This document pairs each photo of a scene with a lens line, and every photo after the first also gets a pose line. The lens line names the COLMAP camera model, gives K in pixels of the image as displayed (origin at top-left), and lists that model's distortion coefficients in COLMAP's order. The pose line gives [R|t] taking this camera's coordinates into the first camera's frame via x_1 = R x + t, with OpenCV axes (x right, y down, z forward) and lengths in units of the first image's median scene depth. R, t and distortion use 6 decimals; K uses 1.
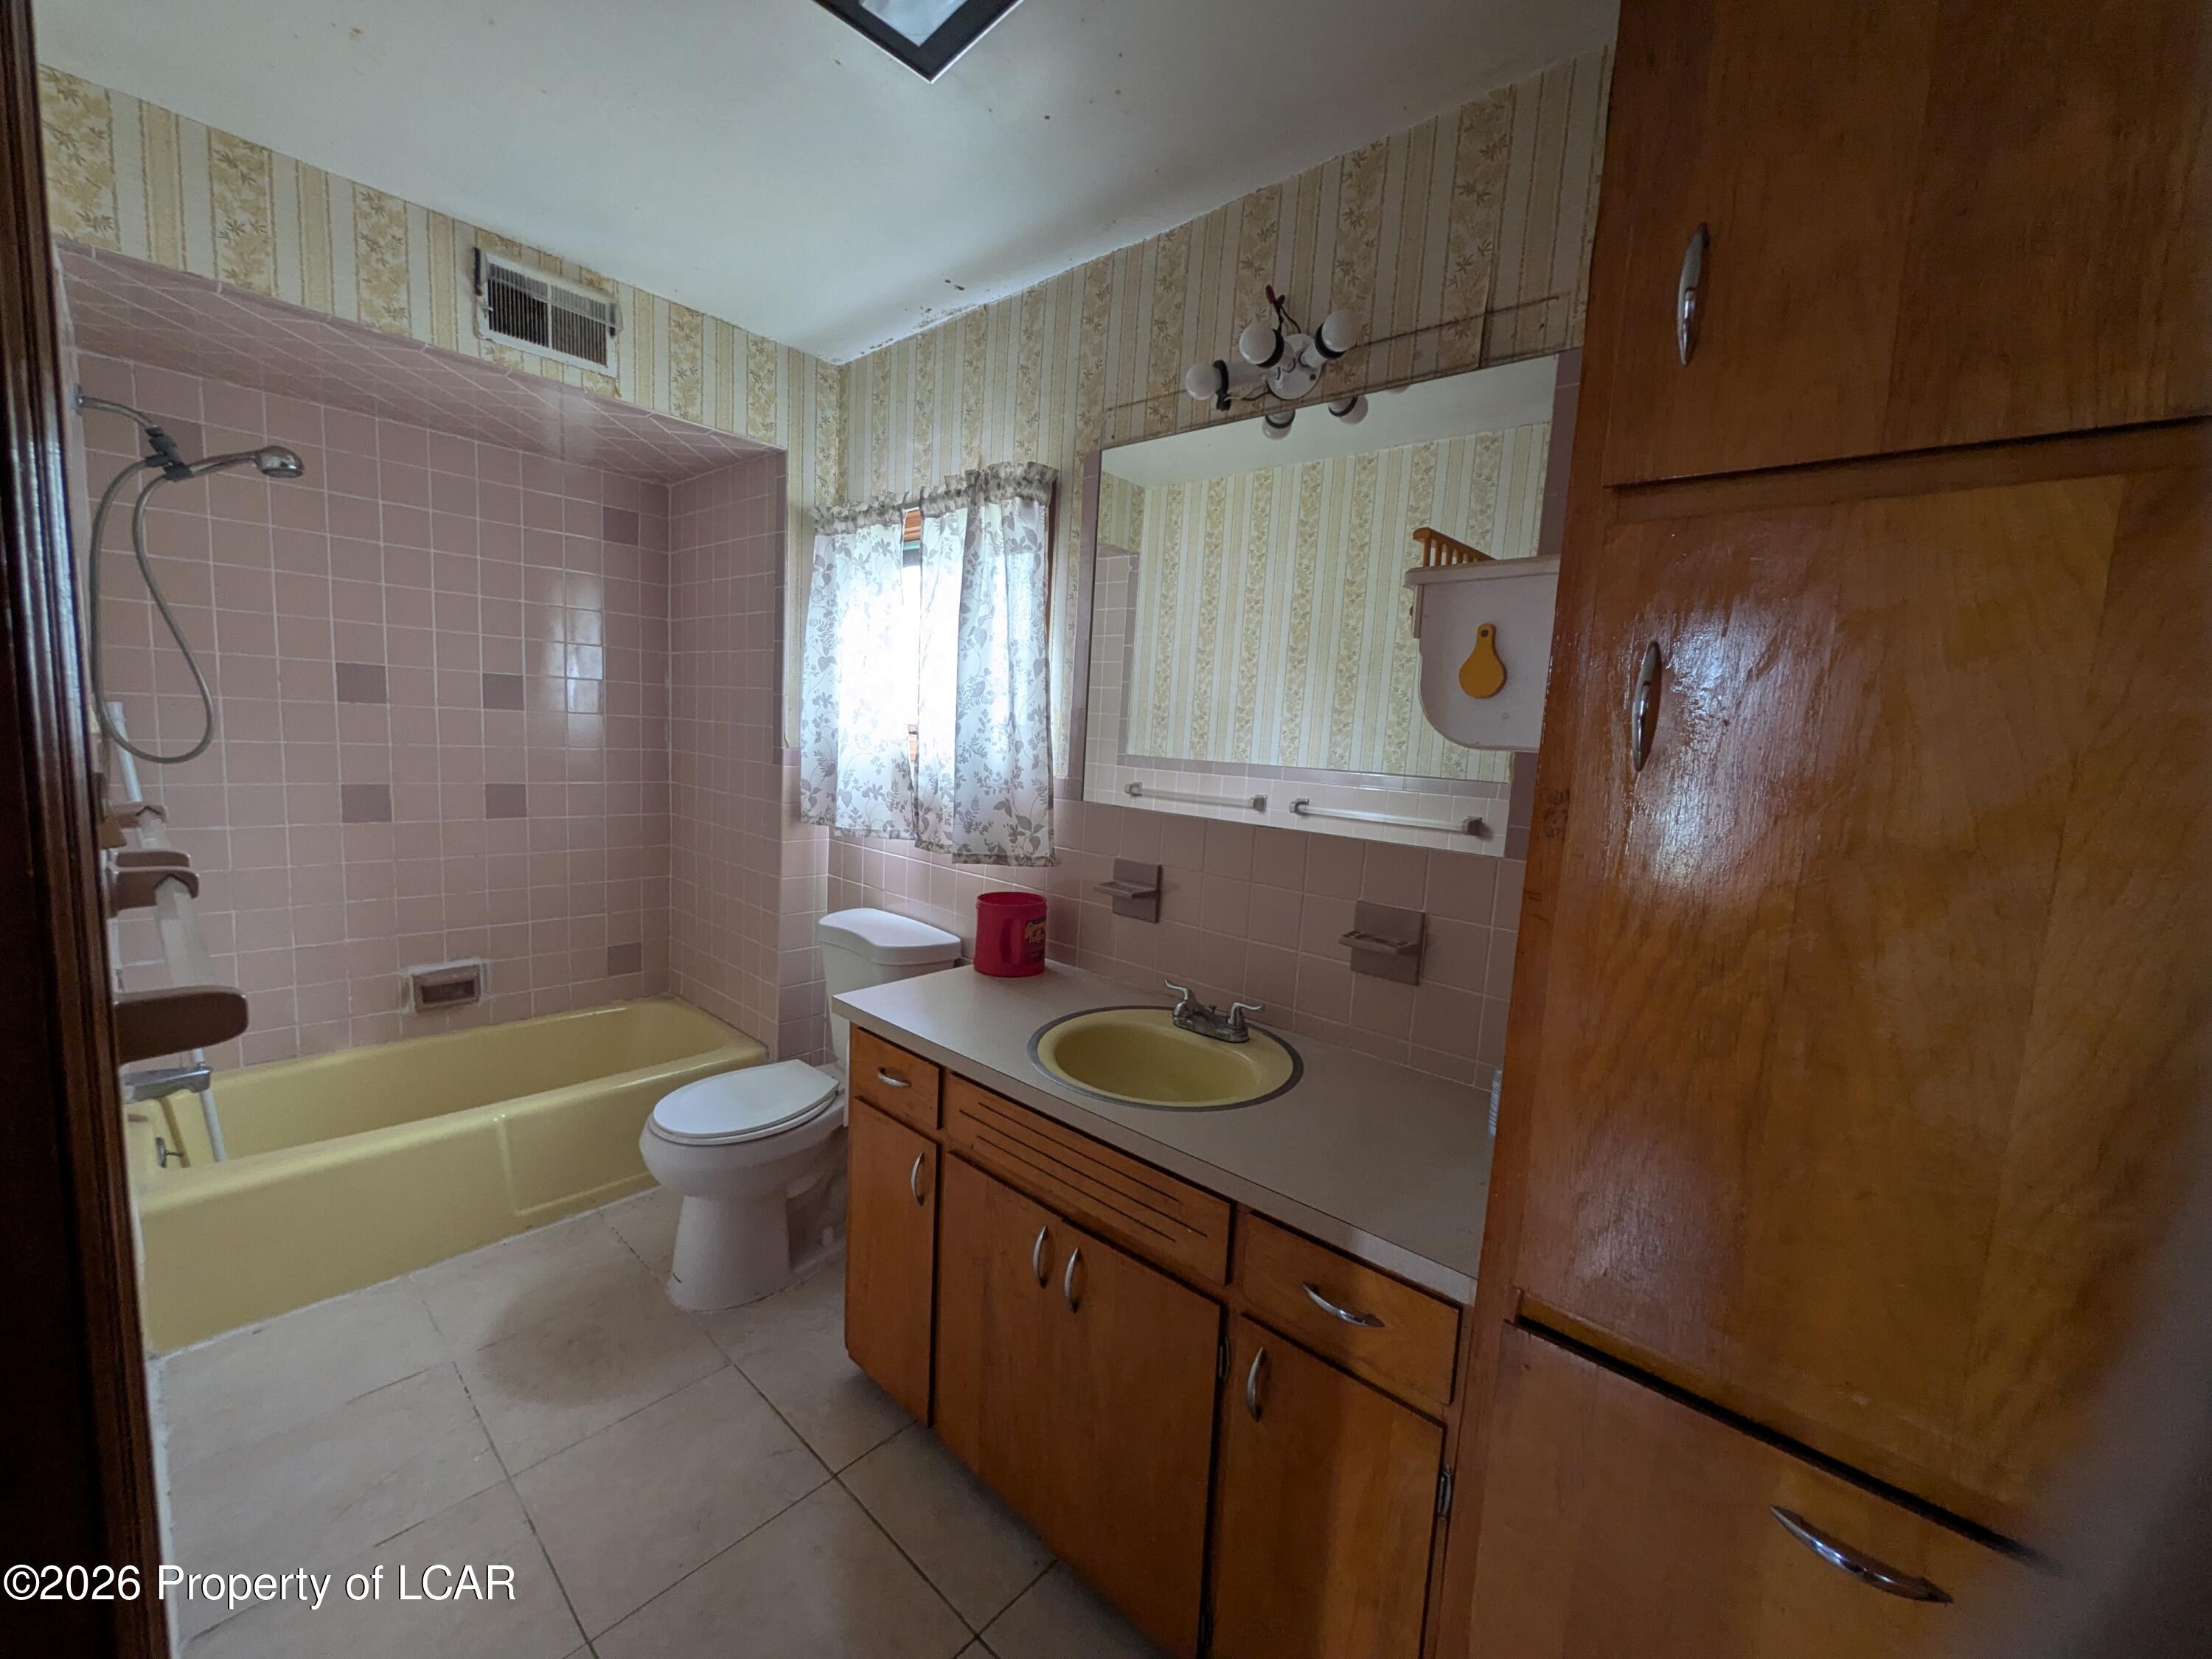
lens RADIAL K [[863.6, 0, 1097.3], [0, 863.6, 818.0], [0, 0, 1]] dist [-0.000467, 0.000561]
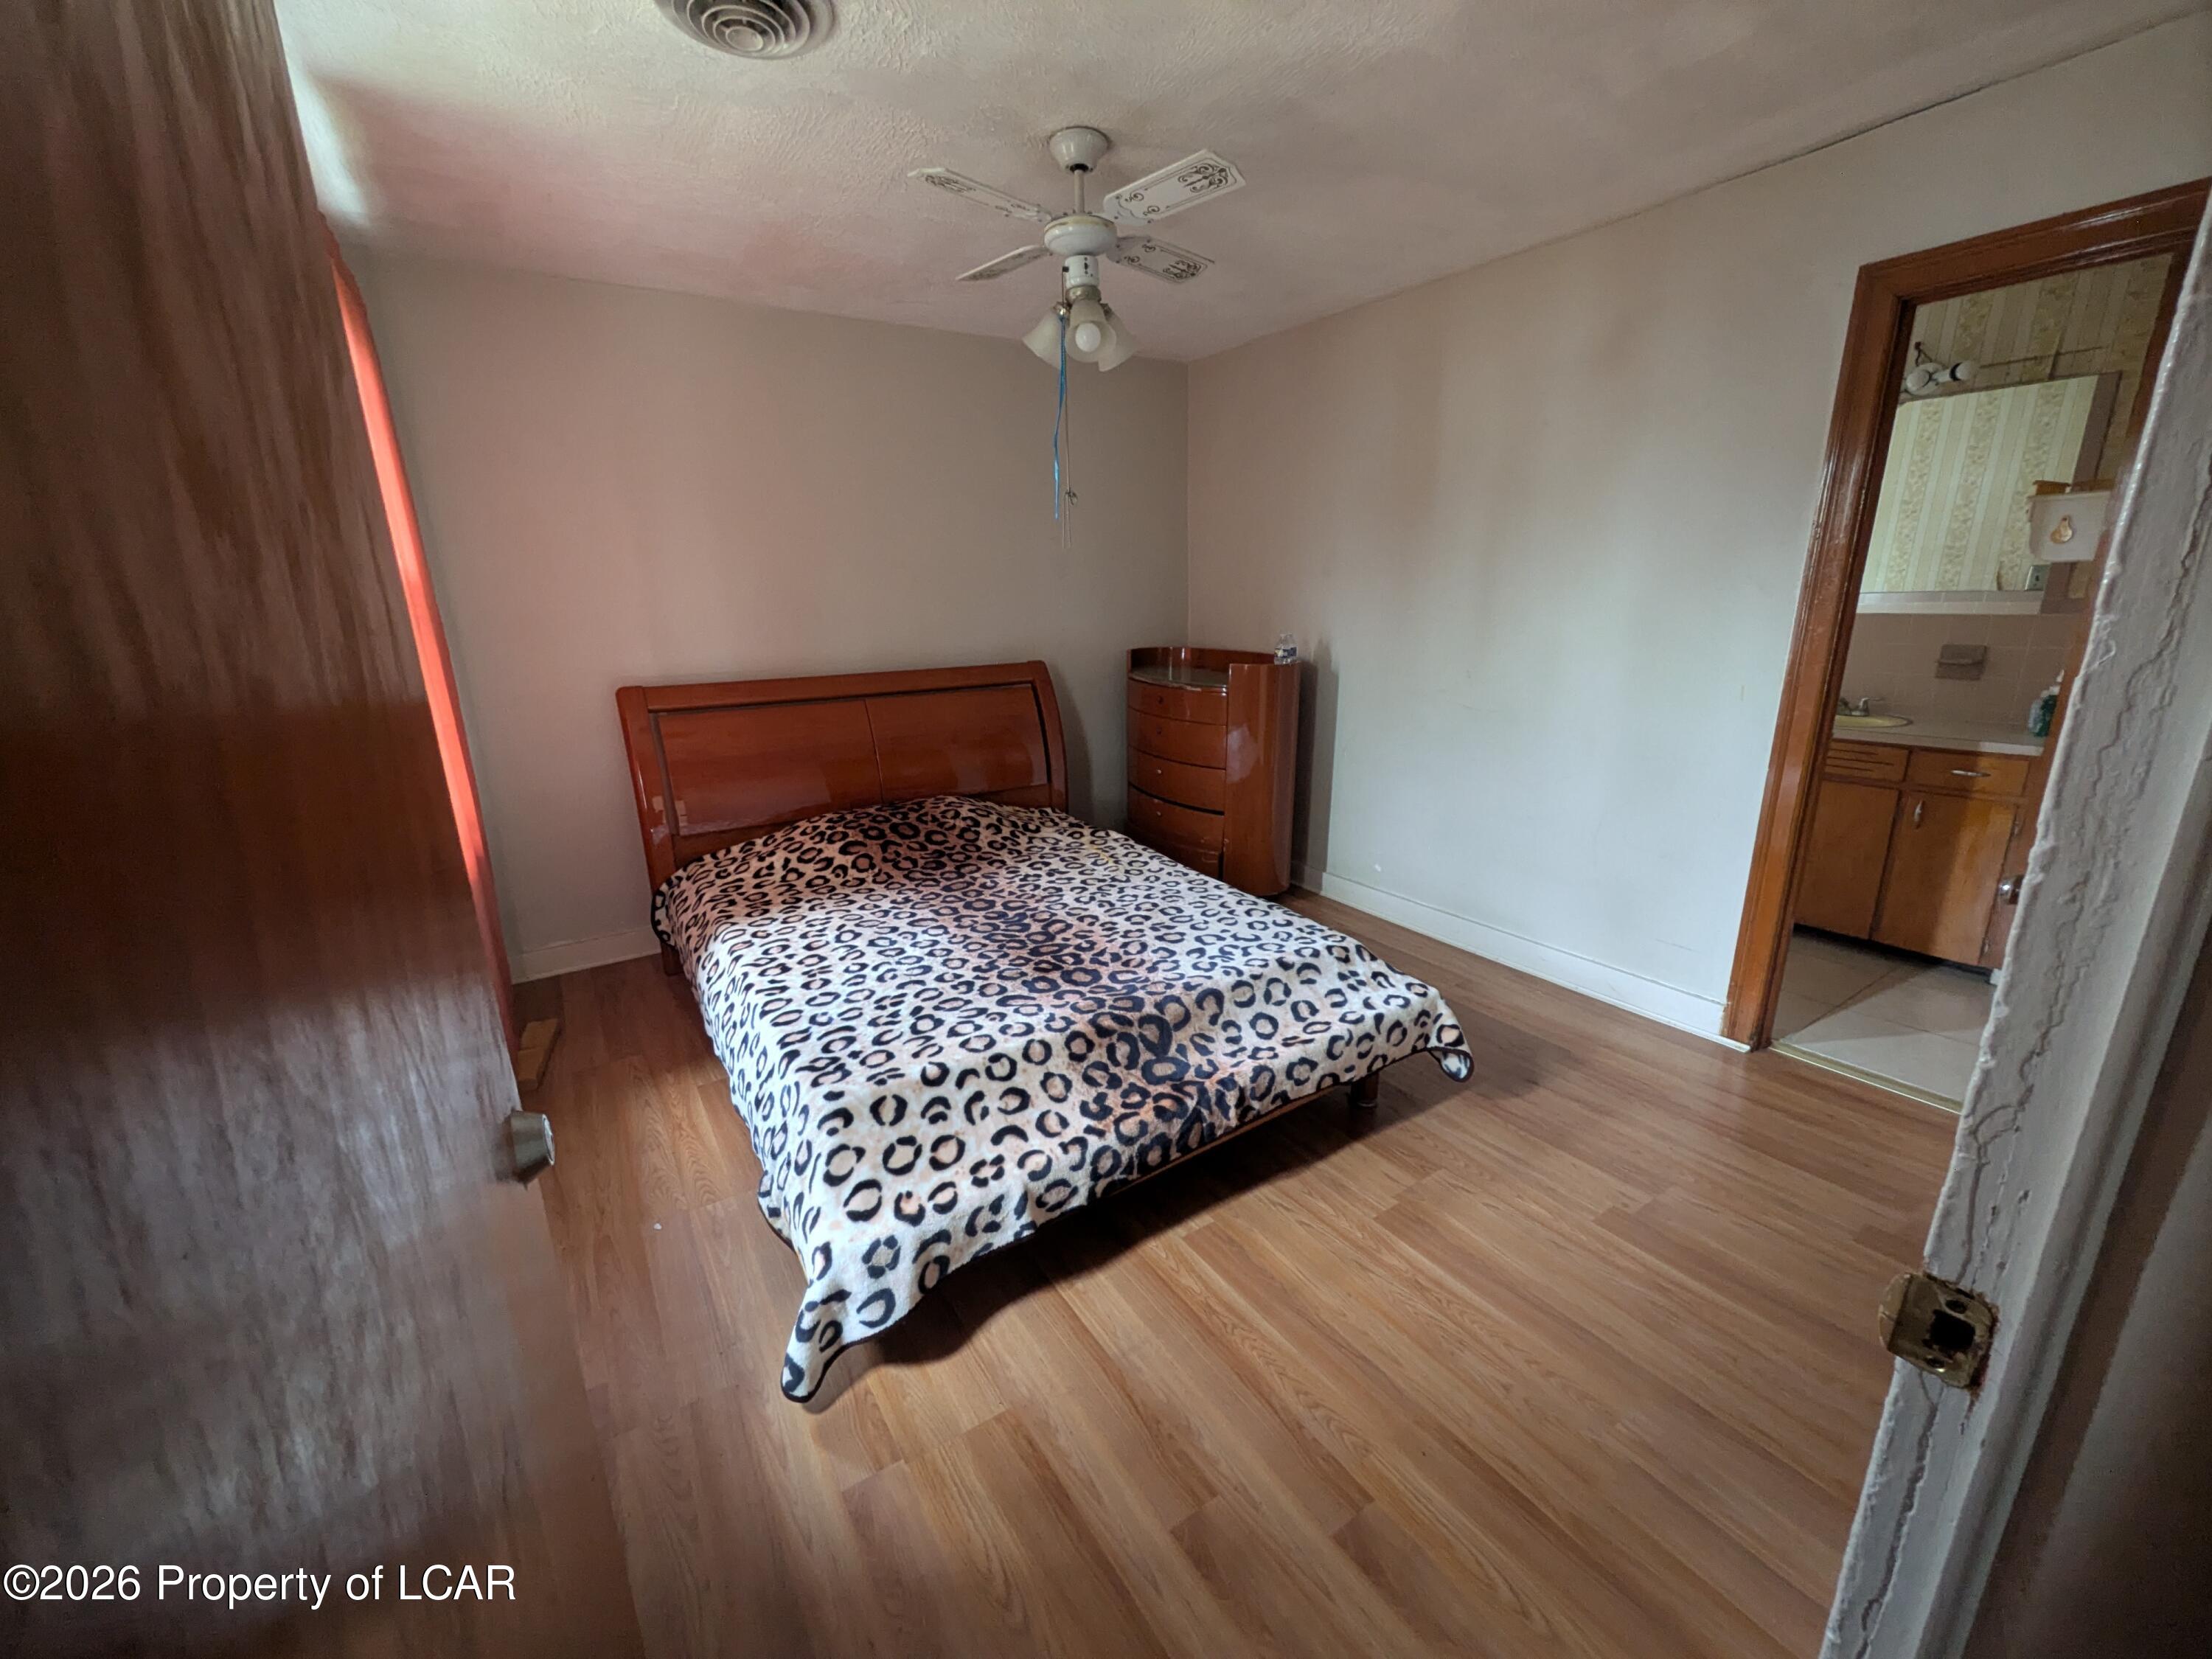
lens RADIAL K [[863.6, 0, 1114.8], [0, 863.6, 807.5], [0, 0, 1]] dist [-0.000467, 0.000561]
pose [[0.964982, -0.003013, -0.262299, -1.221867], [0.038869, 0.990538, 0.131617, 0.149234], [0.259421, -0.137203, 0.955969, -1.775707]]
